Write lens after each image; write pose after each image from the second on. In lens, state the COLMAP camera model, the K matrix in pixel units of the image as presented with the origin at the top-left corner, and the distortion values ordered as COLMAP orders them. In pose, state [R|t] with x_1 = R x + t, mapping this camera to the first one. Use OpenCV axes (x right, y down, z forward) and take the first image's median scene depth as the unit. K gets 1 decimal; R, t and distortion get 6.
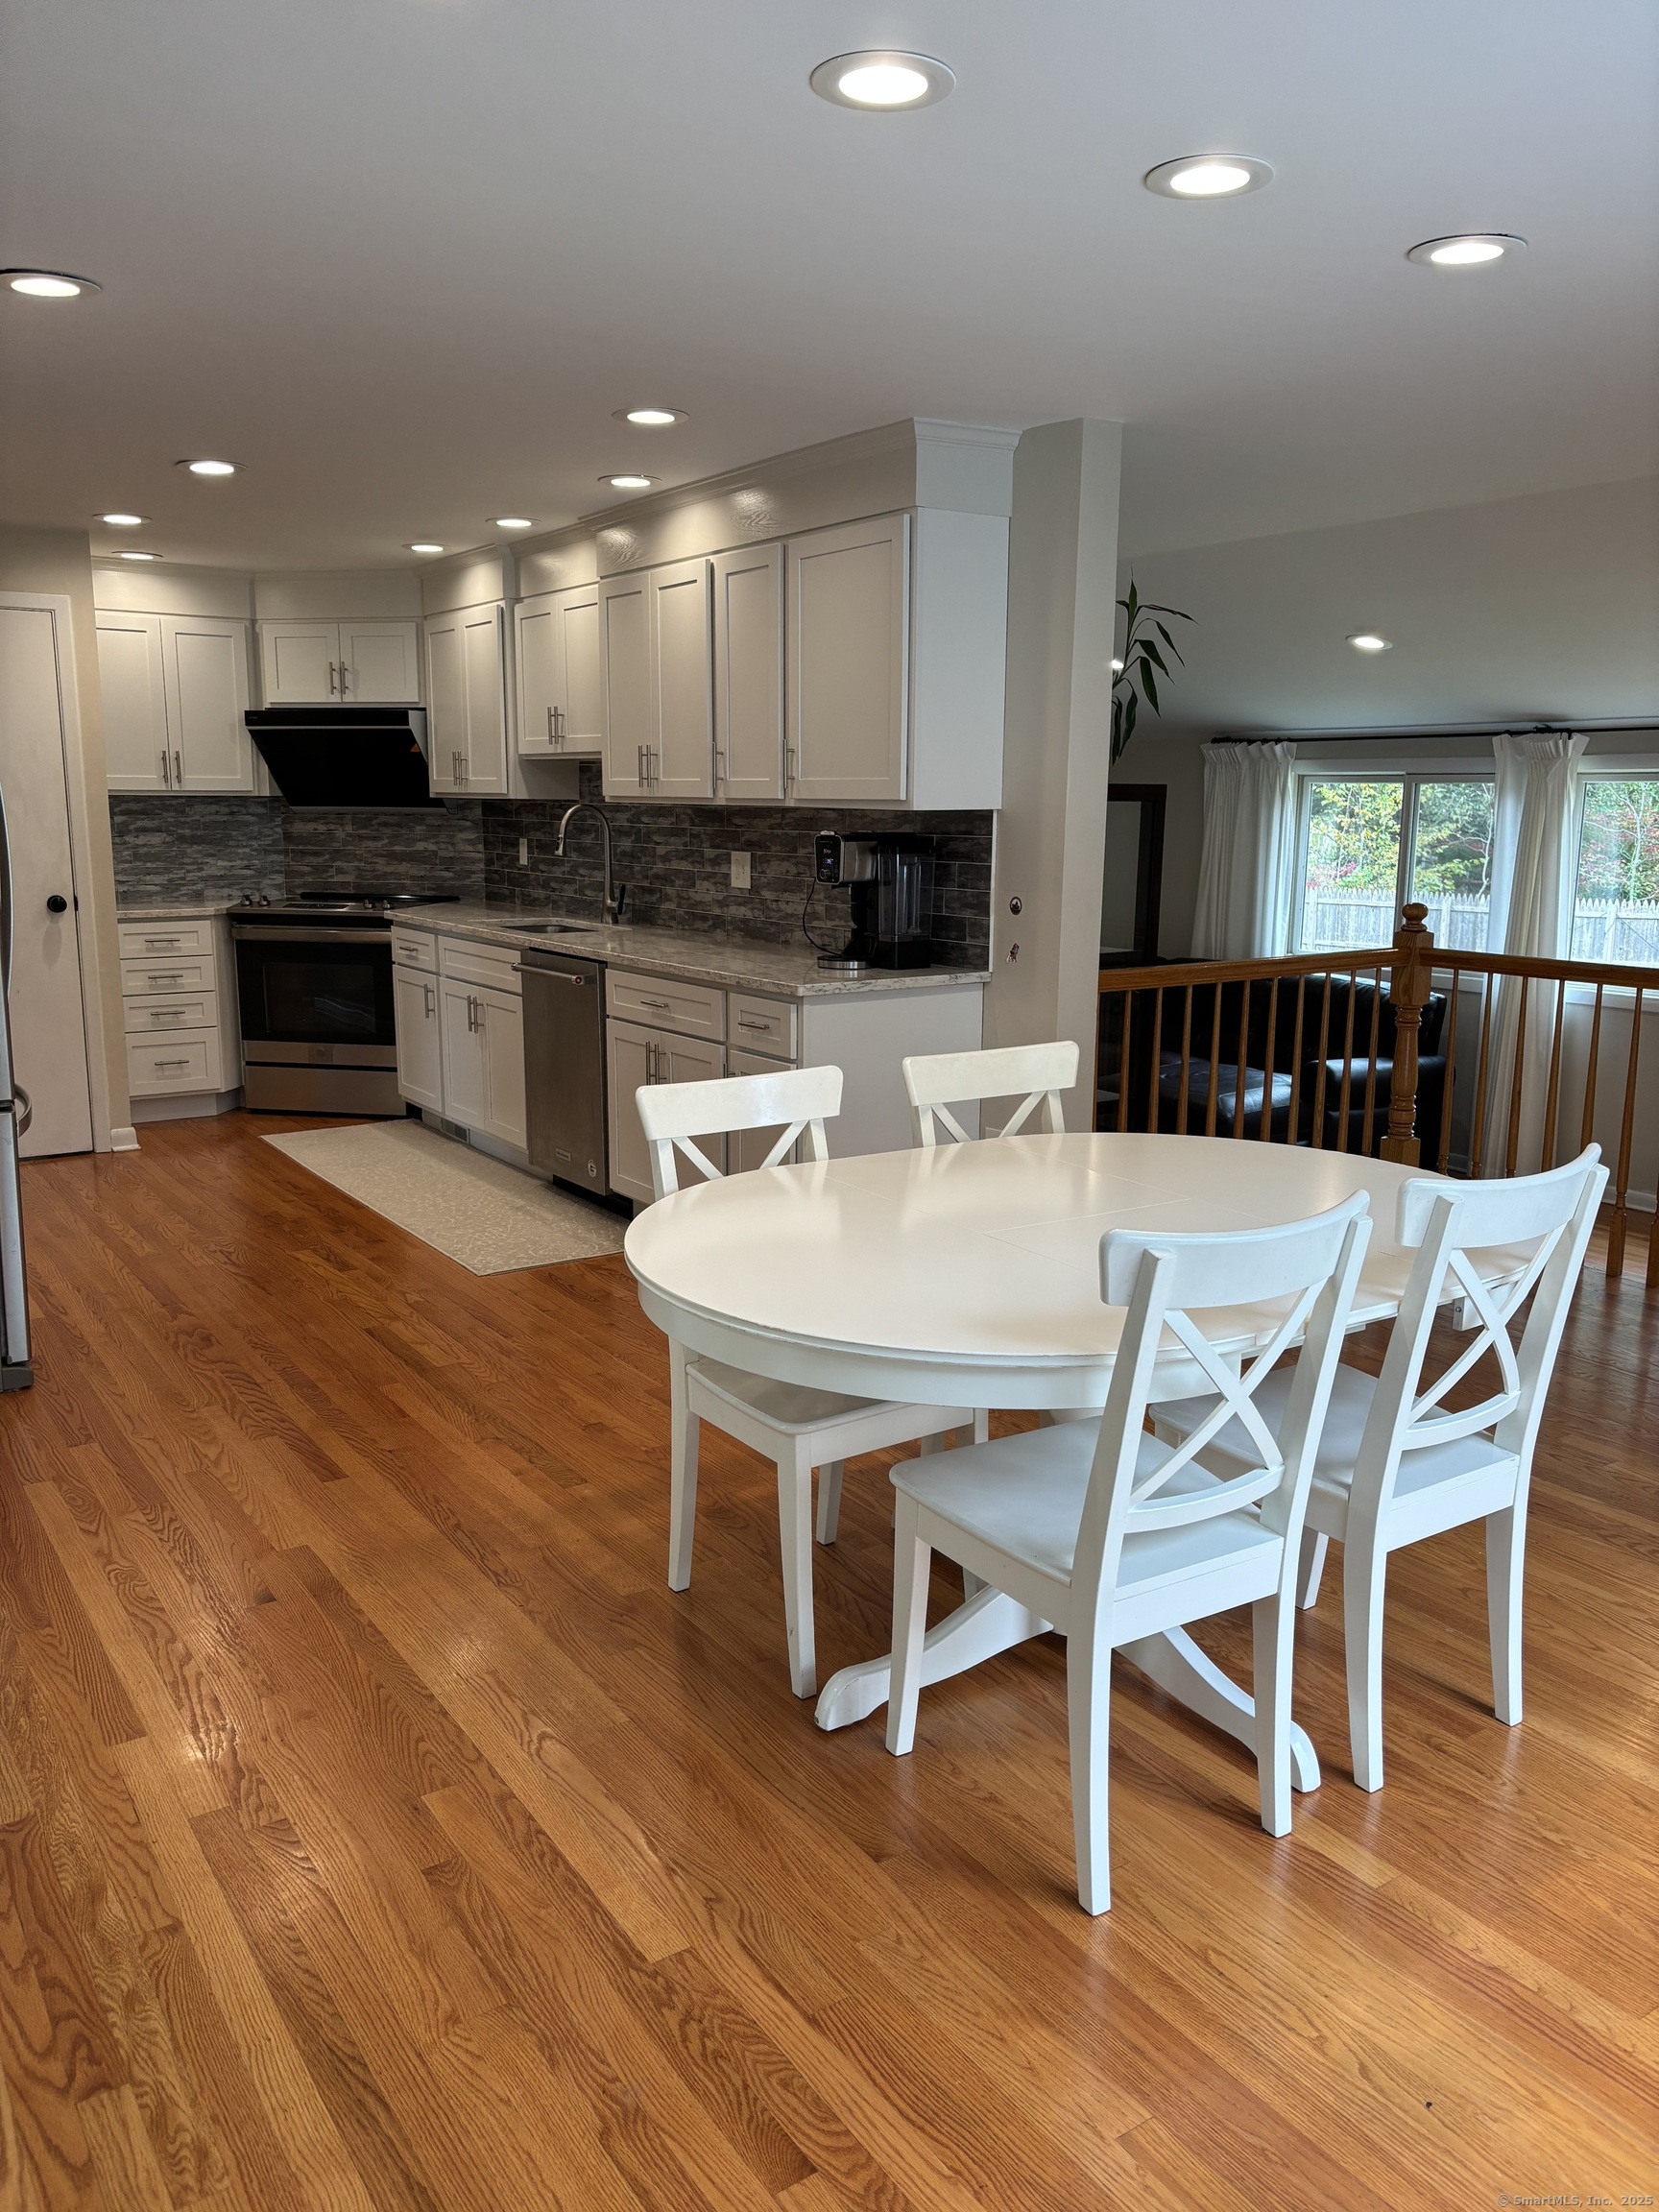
lens RADIAL K [[1659.3, 0, 814.3], [0, 1659.3, 1095.1], [0, 0, 1]] dist [0.059107, -0.093054]
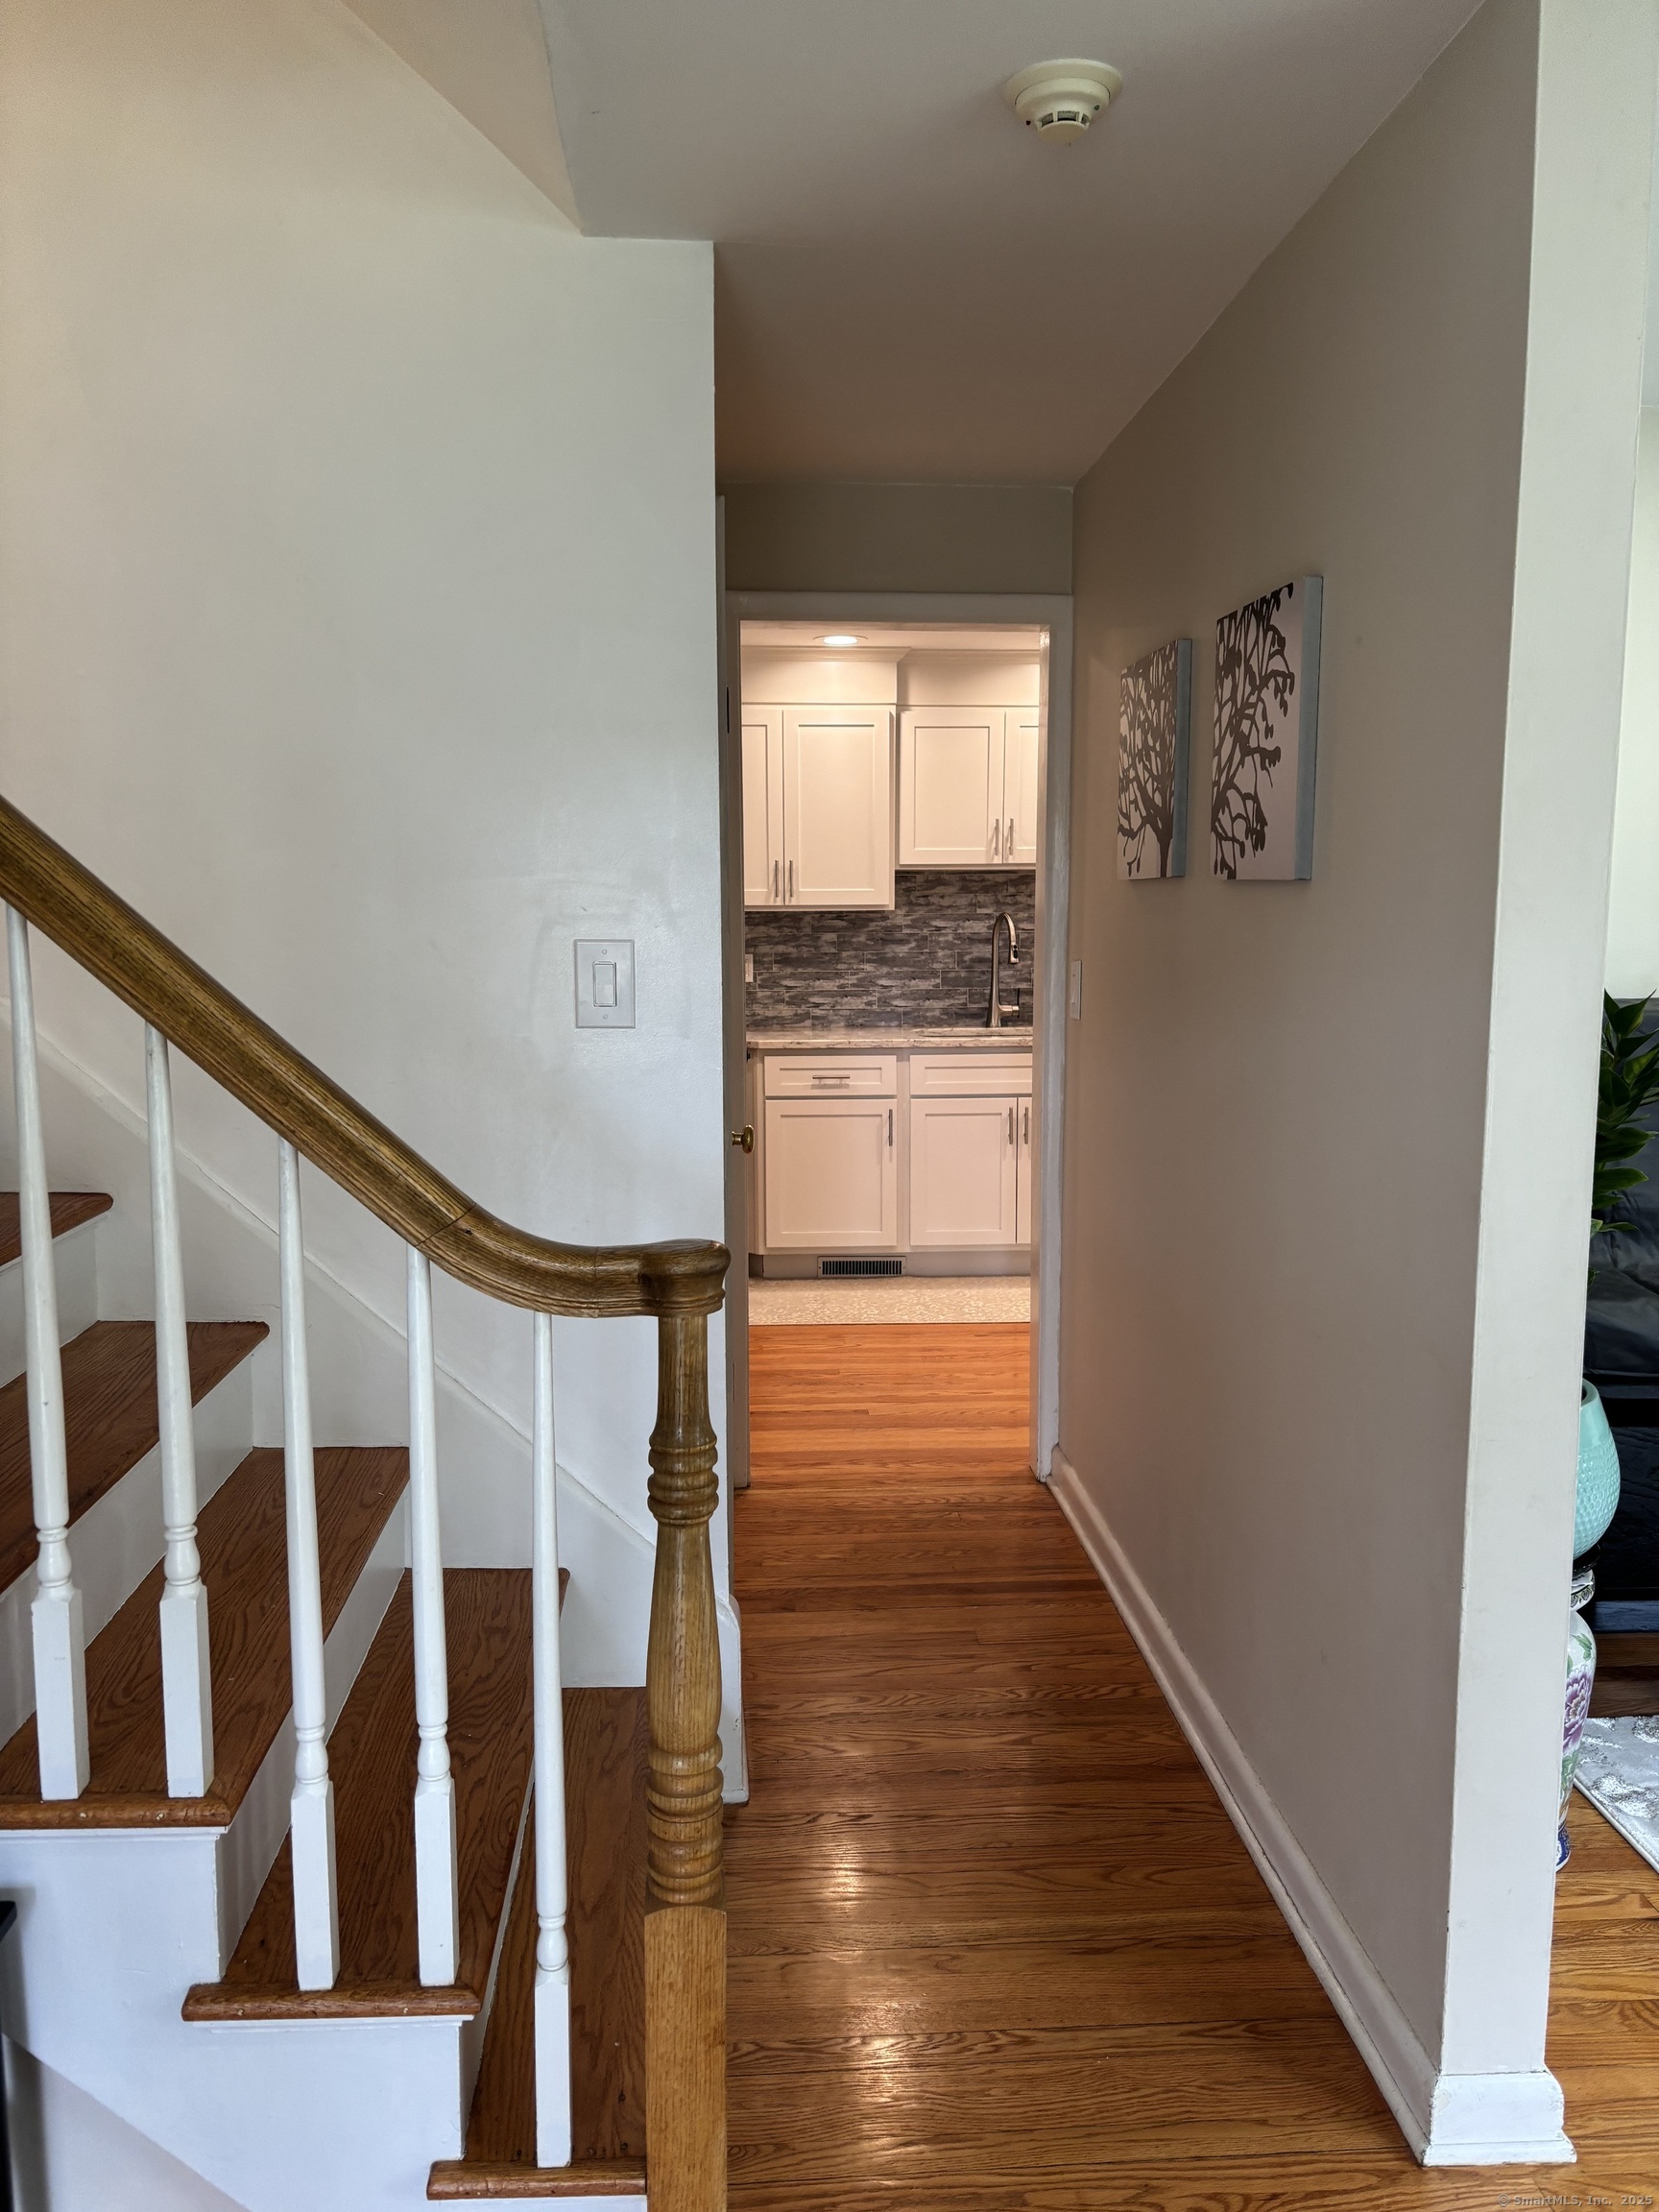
lens RADIAL K [[1659.3, 0, 814.3], [0, 1659.3, 1095.1], [0, 0, 1]] dist [0.059107, -0.093054]
pose [[0.501060, -0.109575, 0.858448, -1.048430], [0.163558, 0.986065, 0.030399, -0.109822], [-0.849816, 0.125174, 0.512000, 0.565433]]
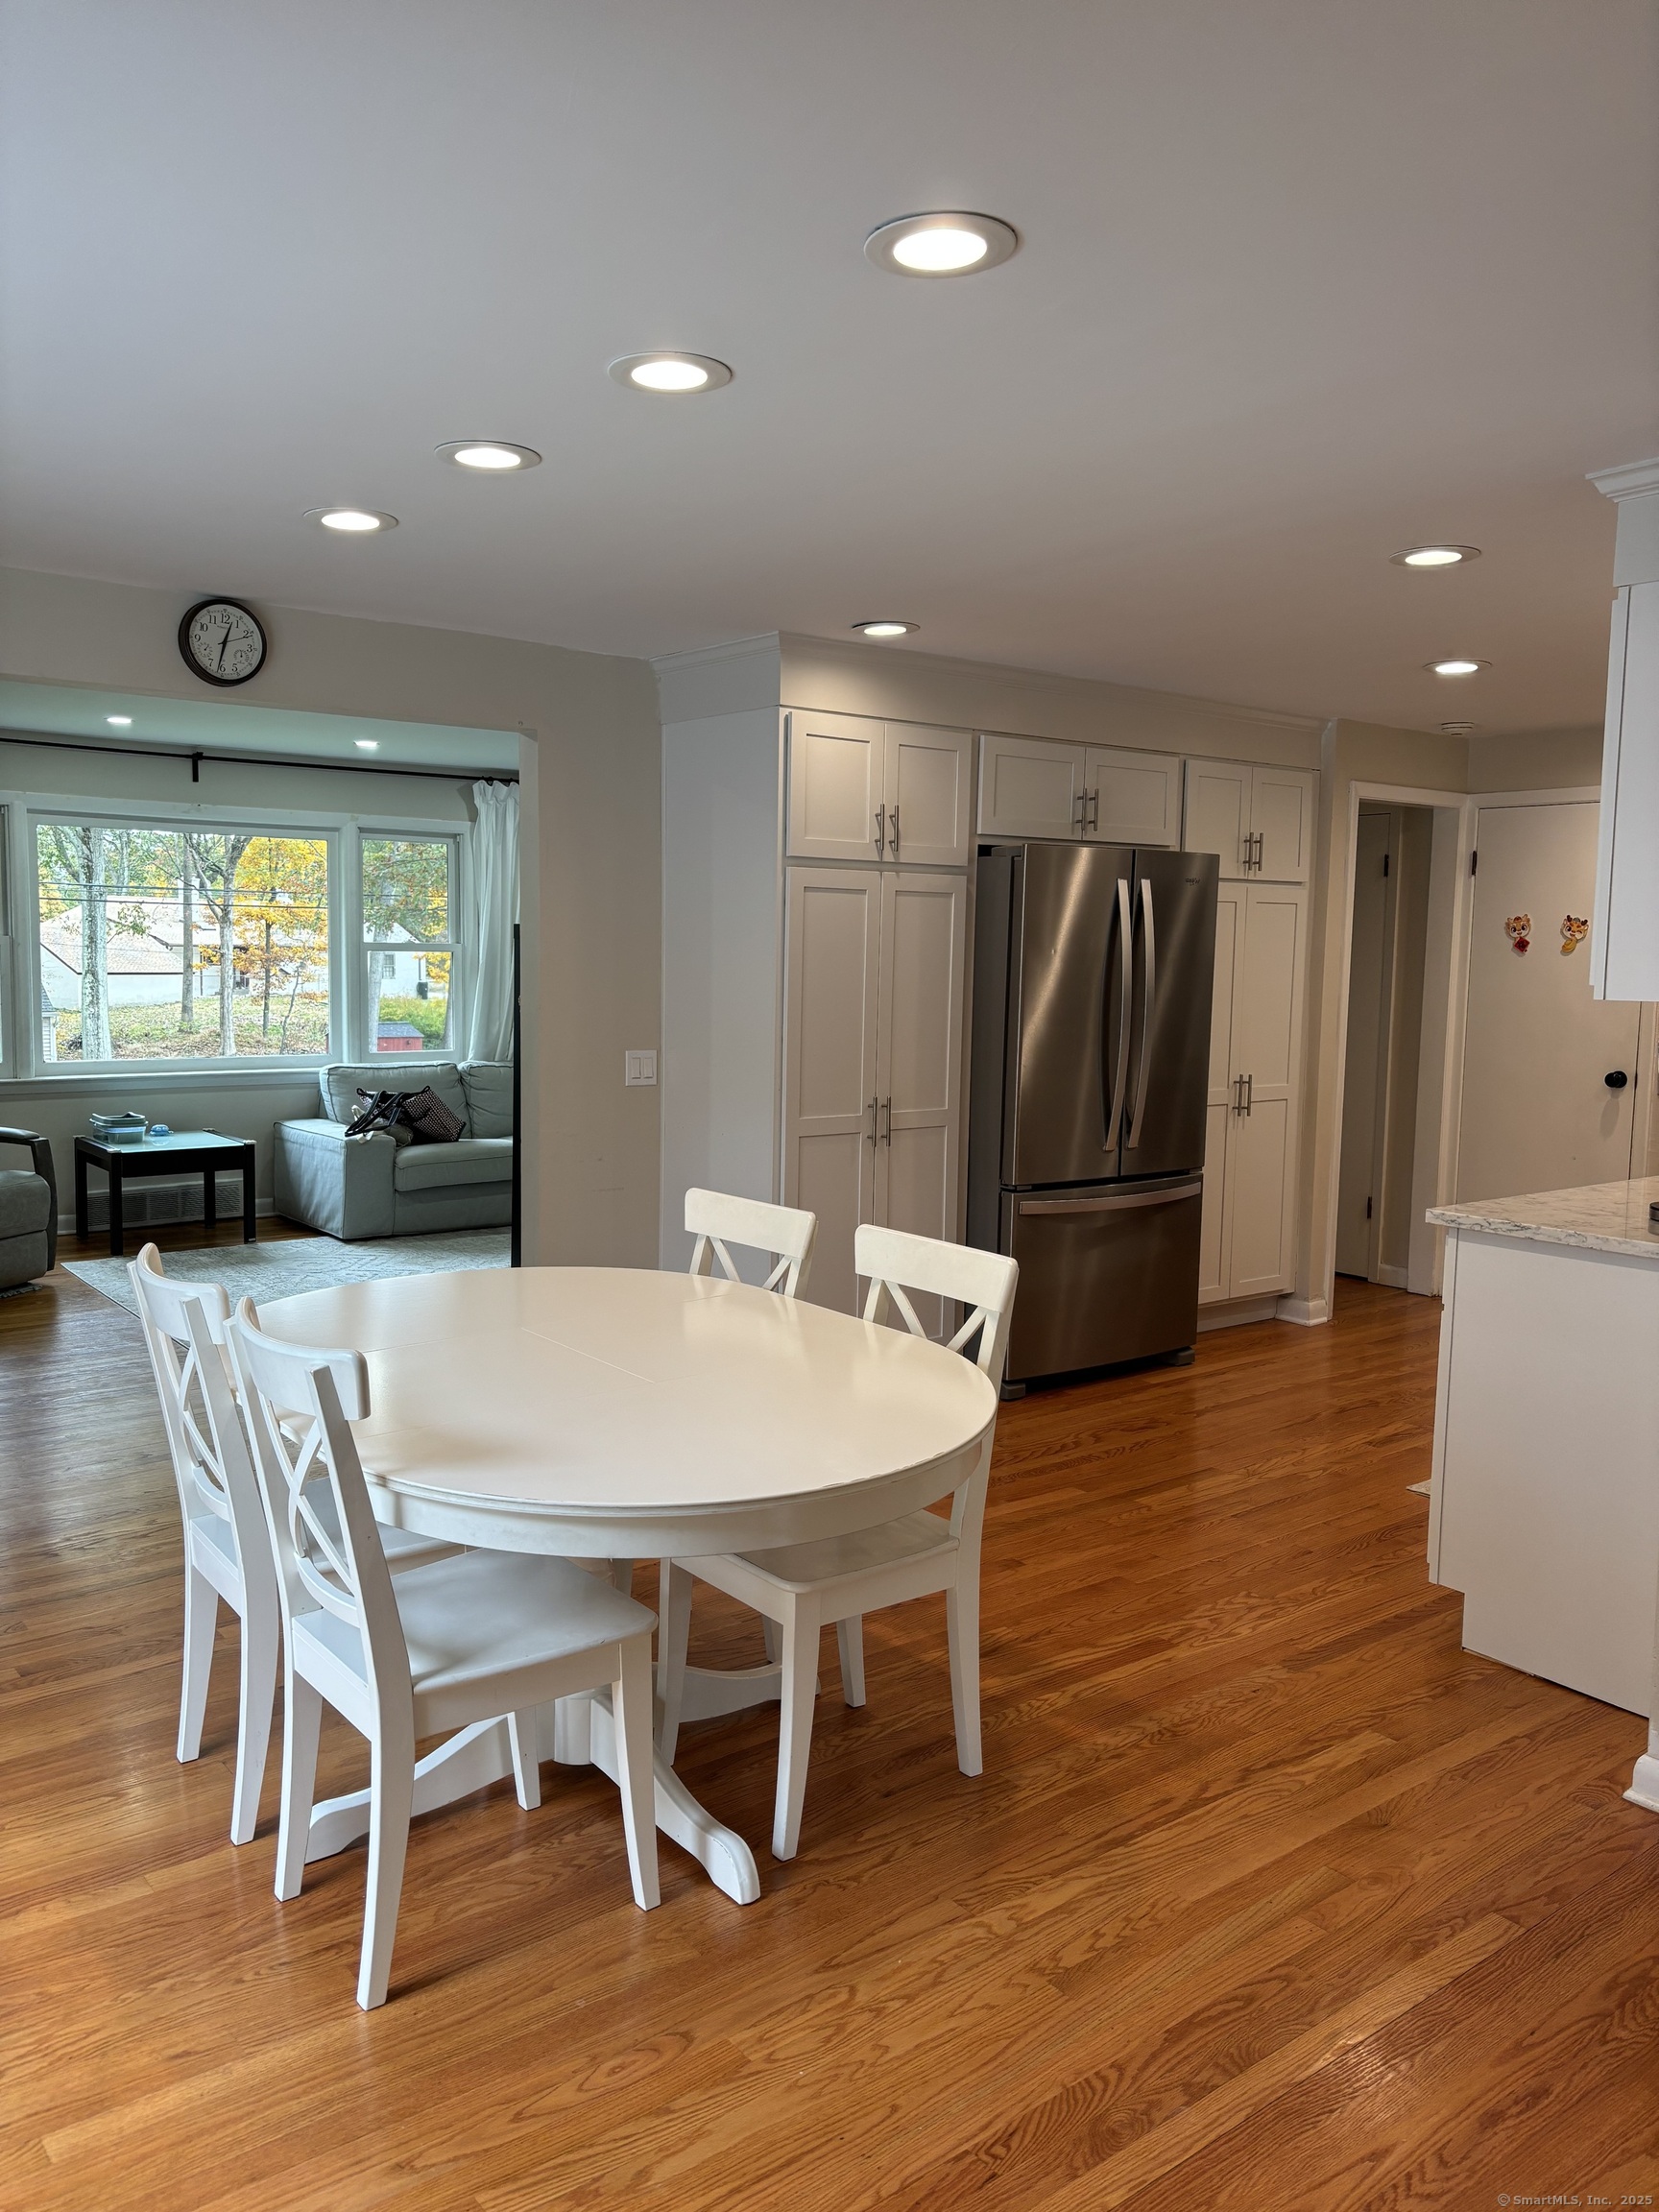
lens RADIAL K [[1659.3, 0, 814.3], [0, 1659.3, 1095.1], [0, 0, 1]] dist [0.059107, -0.093054]
pose [[0.082331, 0.092662, -0.992288, 0.490905], [-0.201524, 0.976648, 0.074481, -0.078715], [0.976017, 0.193837, 0.099081, 0.409652]]
